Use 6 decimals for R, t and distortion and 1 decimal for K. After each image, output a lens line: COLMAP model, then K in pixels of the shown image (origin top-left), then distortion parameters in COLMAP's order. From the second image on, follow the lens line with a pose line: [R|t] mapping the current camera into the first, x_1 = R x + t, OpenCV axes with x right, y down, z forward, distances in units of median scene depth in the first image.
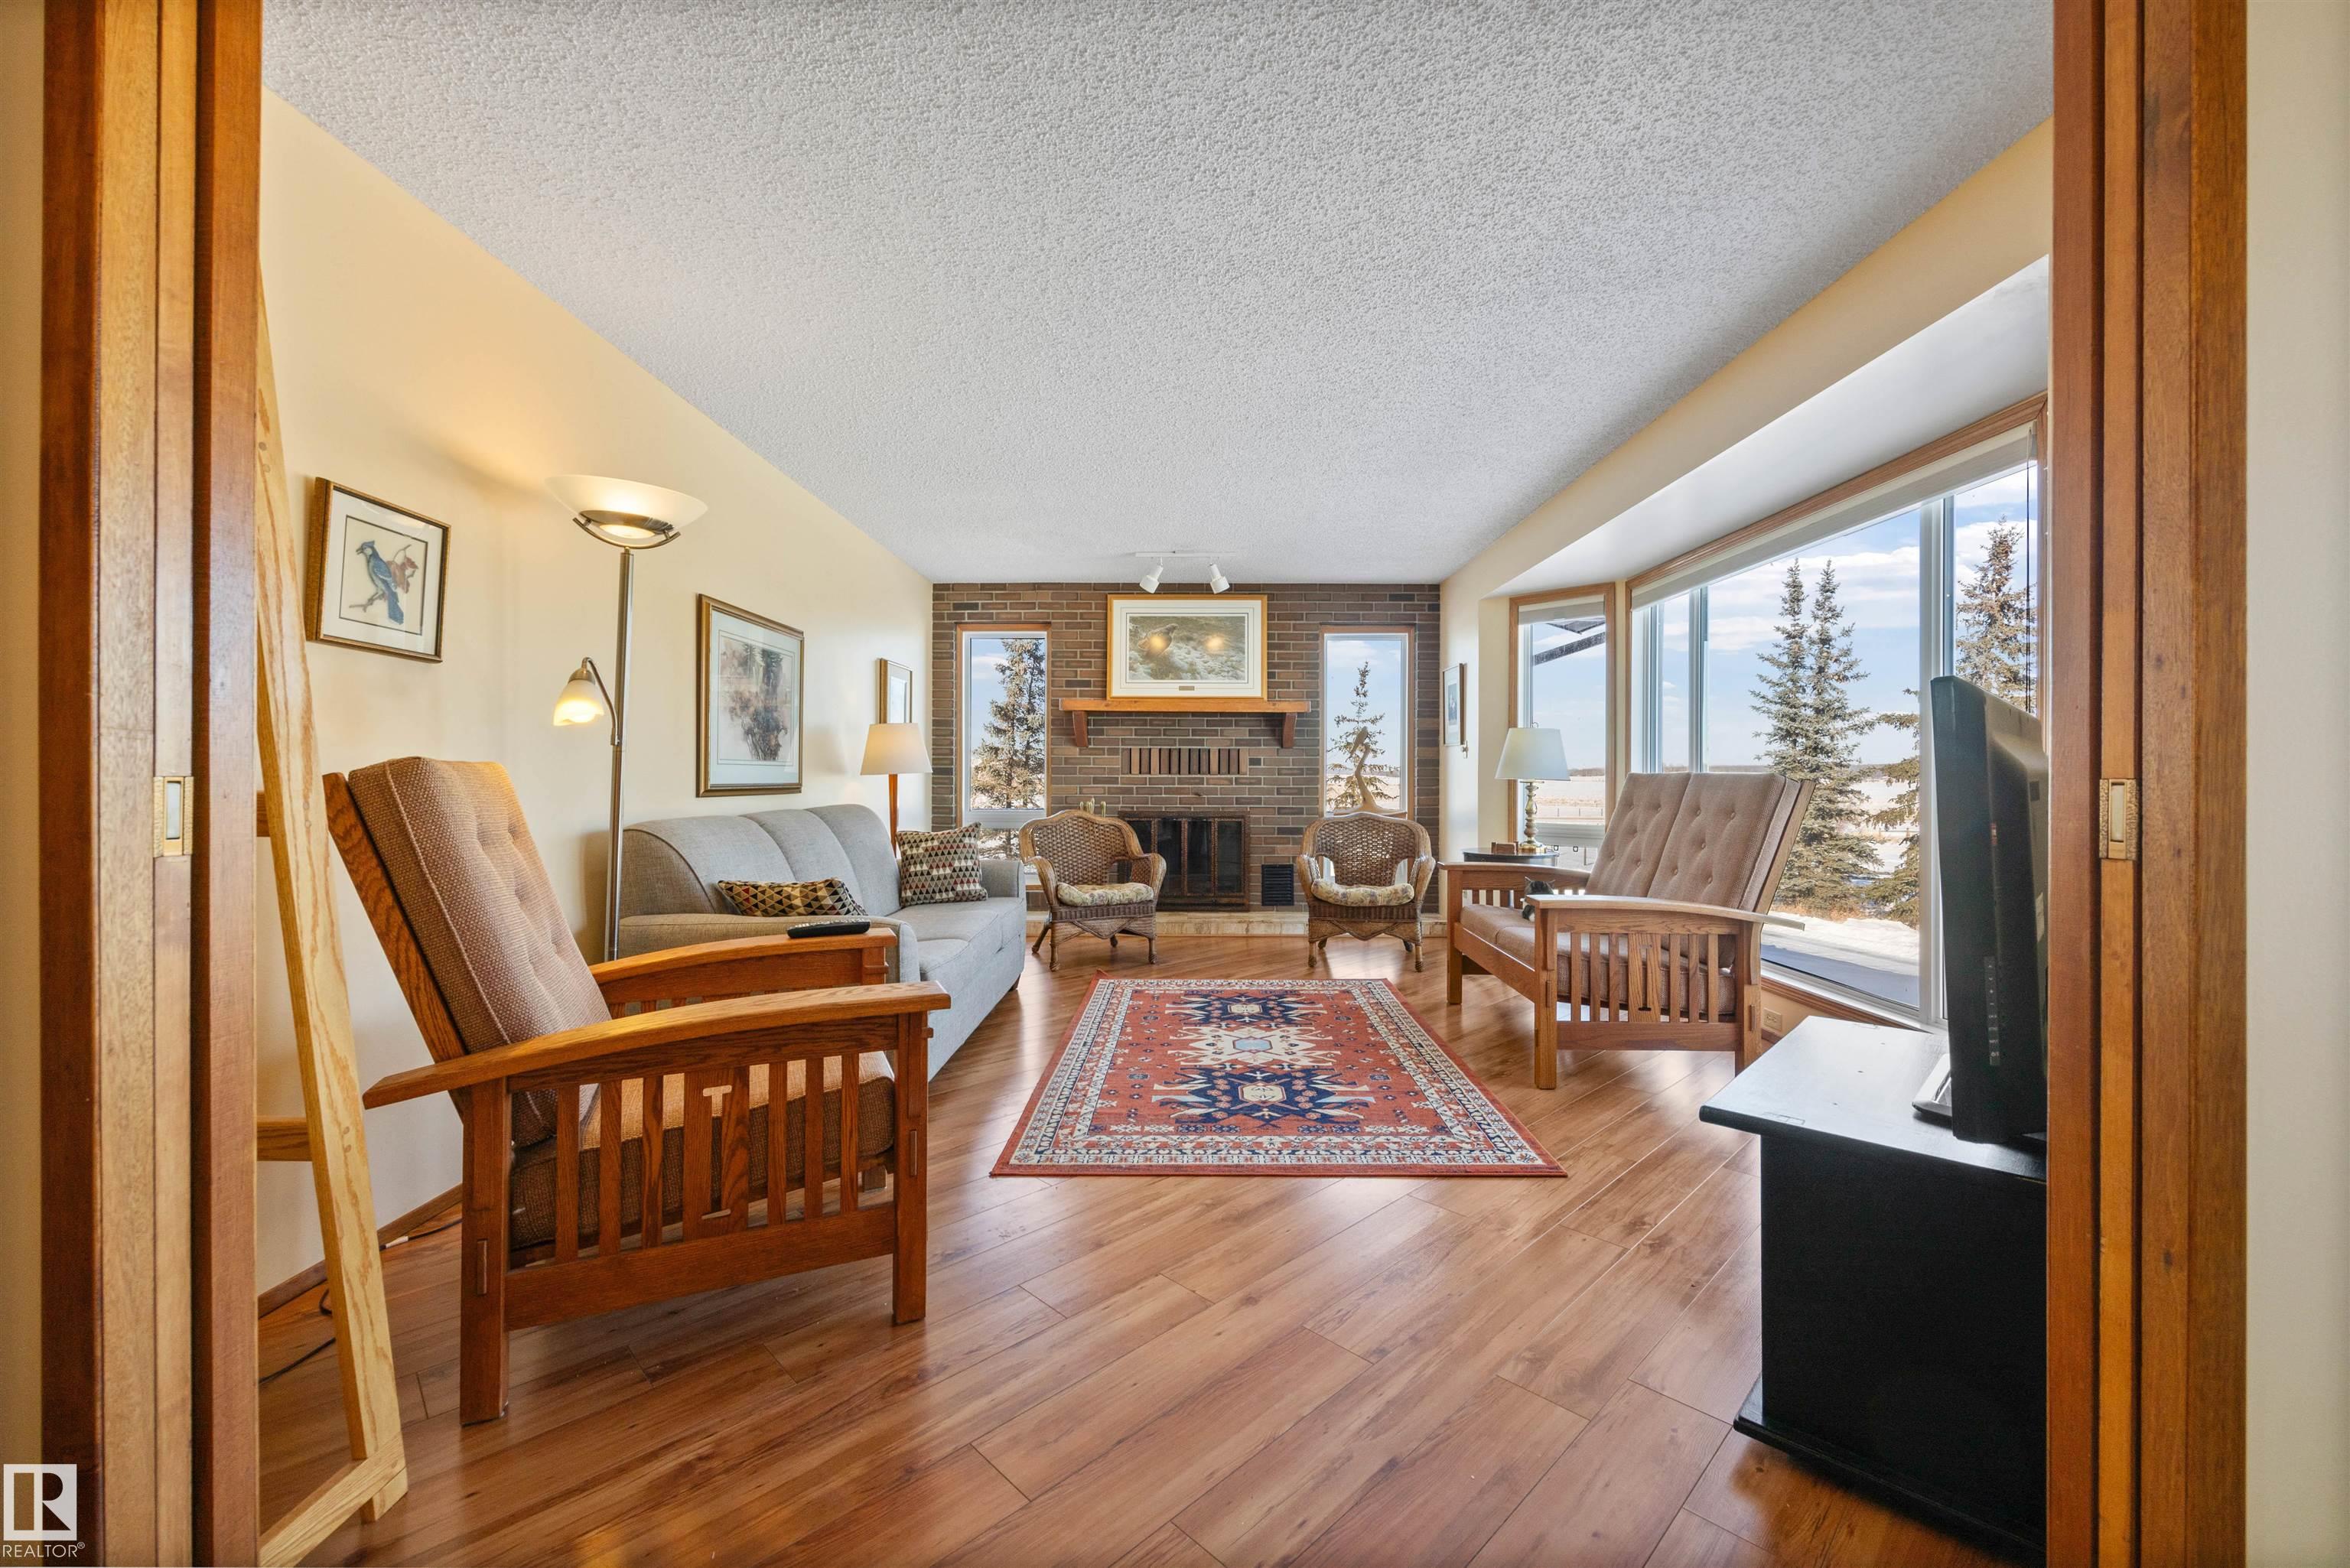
lens RADIAL K [[947.3, 0, 1173.5], [0, 947.3, 774.4], [0, 0, 1]] dist [-0.002874, 0.000275]
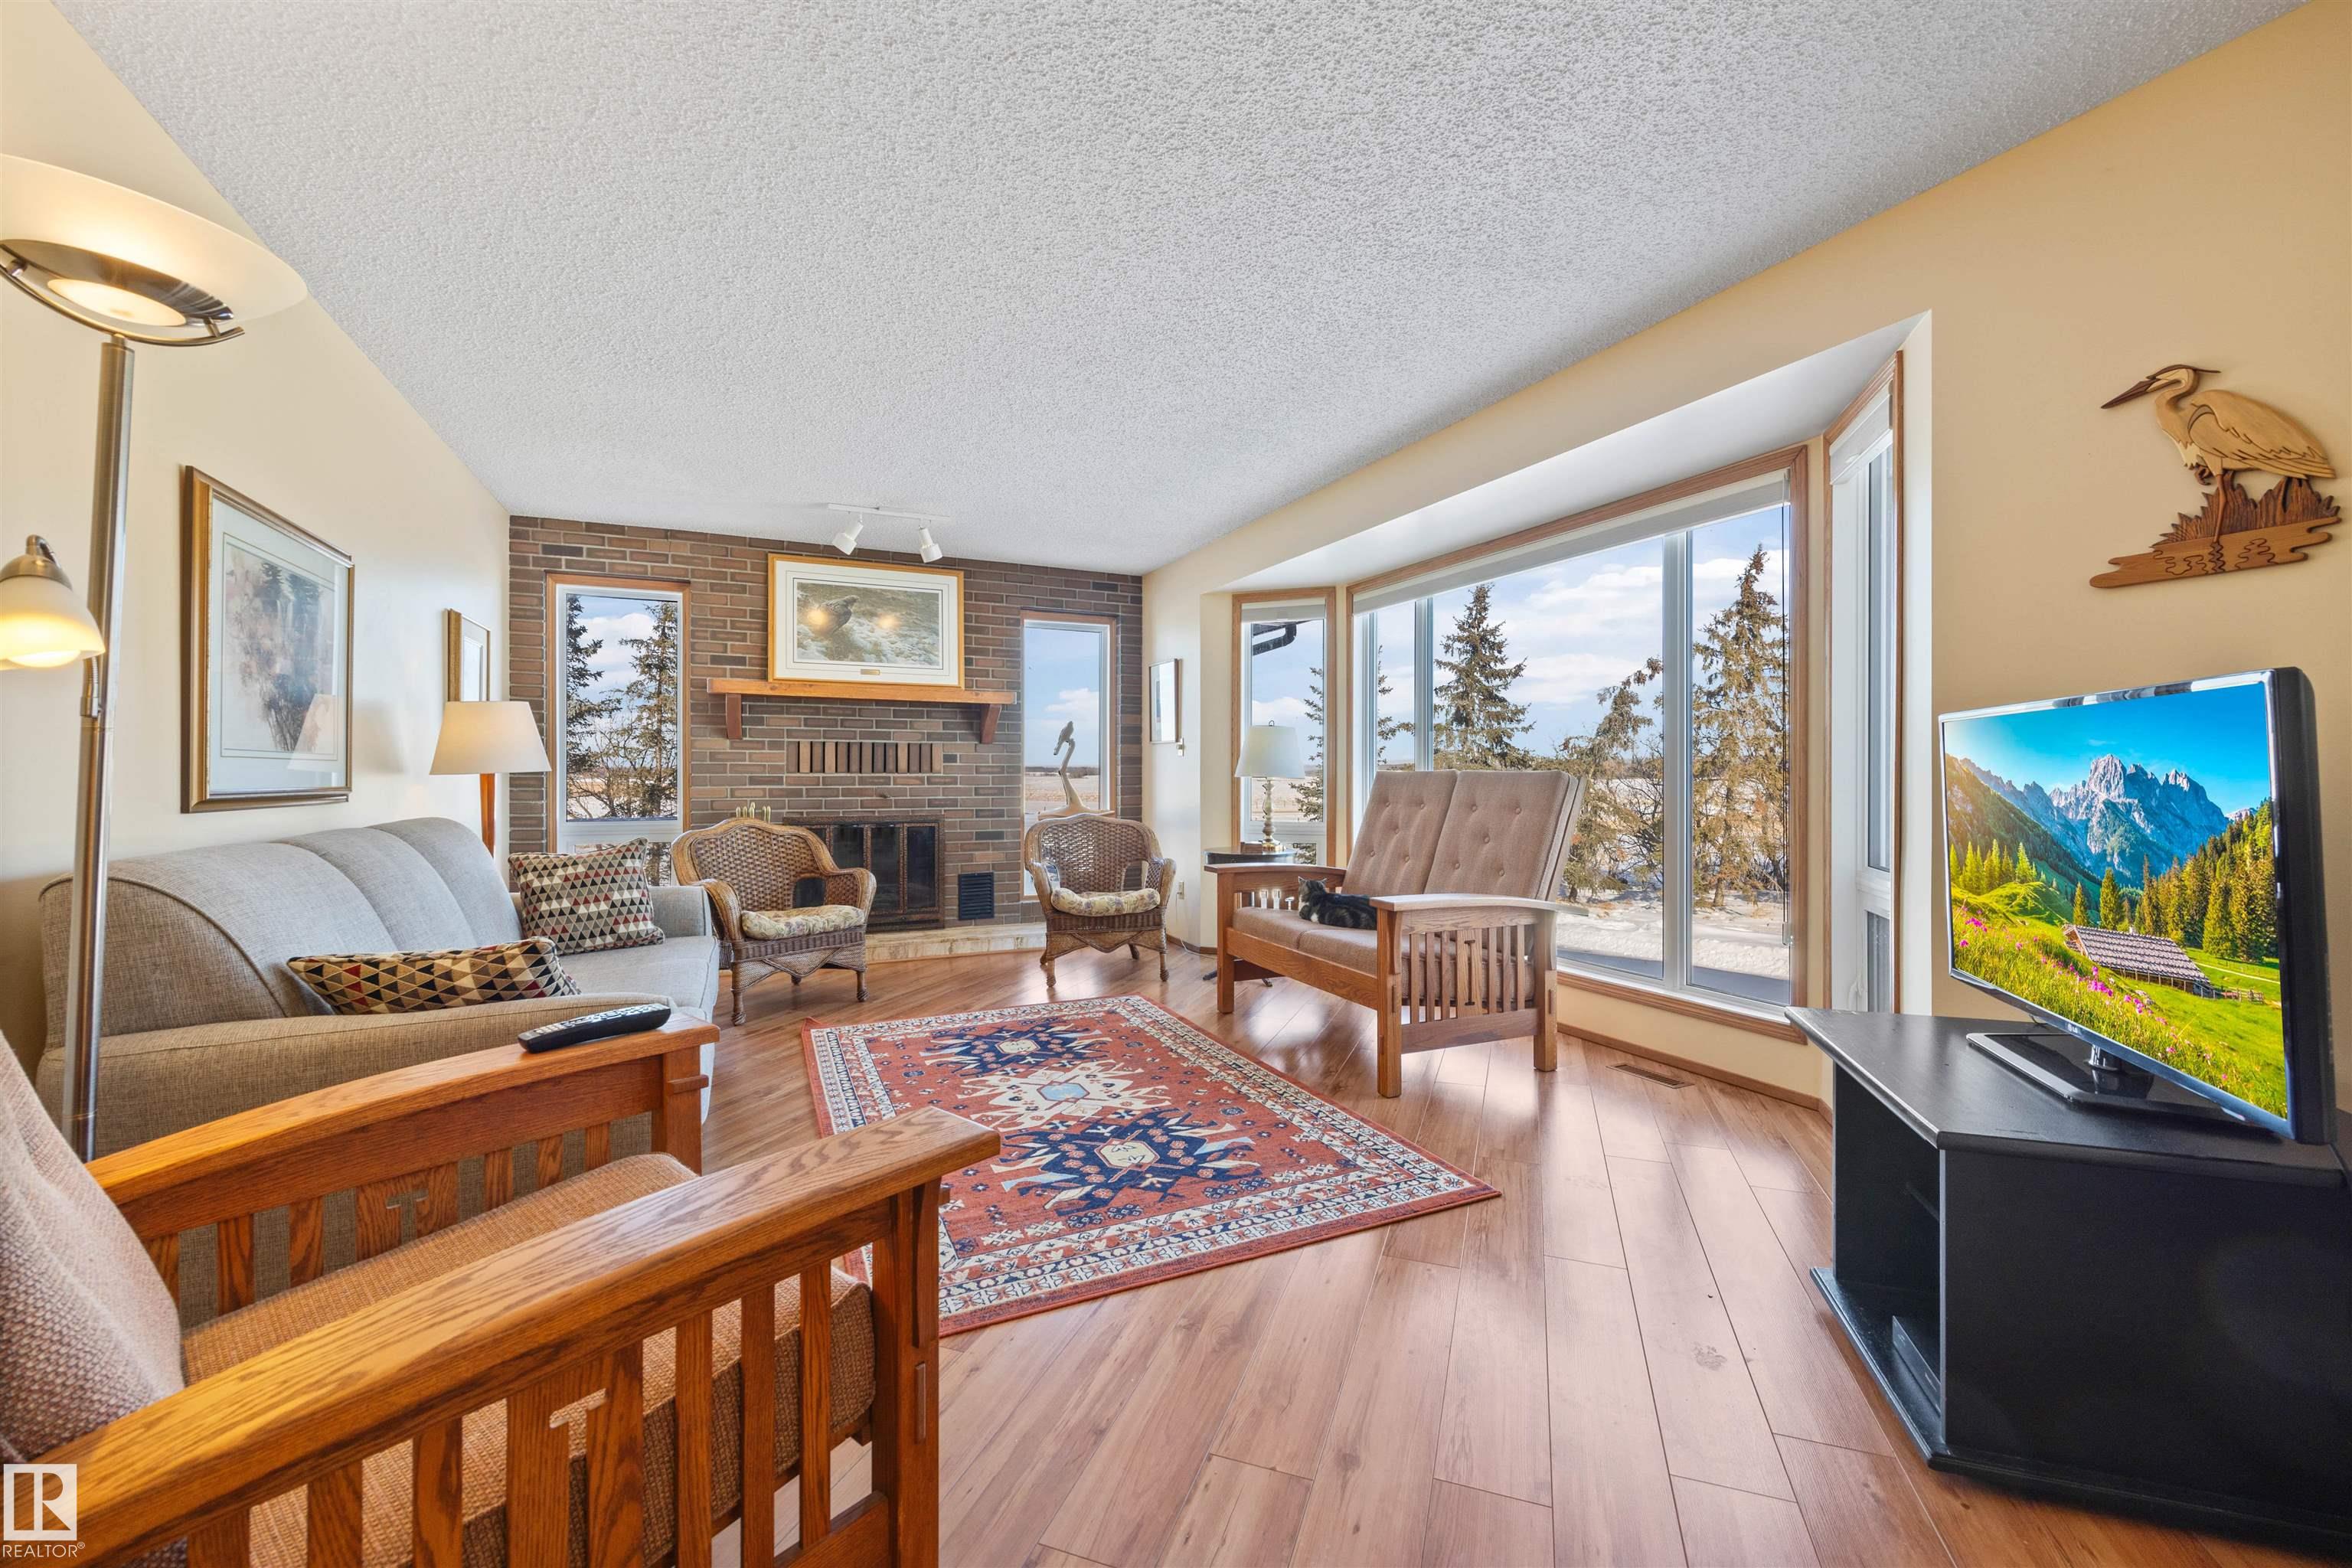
lens RADIAL K [[948.2, 0, 1182.6], [0, 948.2, 776.2], [0, 0, 1]] dist [-0.002874, 0.000275]
pose [[0.899083, -0.003107, 0.437767, -0.179846], [0.001588, 0.999991, 0.003836, -0.000016], [-0.437775, -0.002754, 0.899080, 0.179679]]
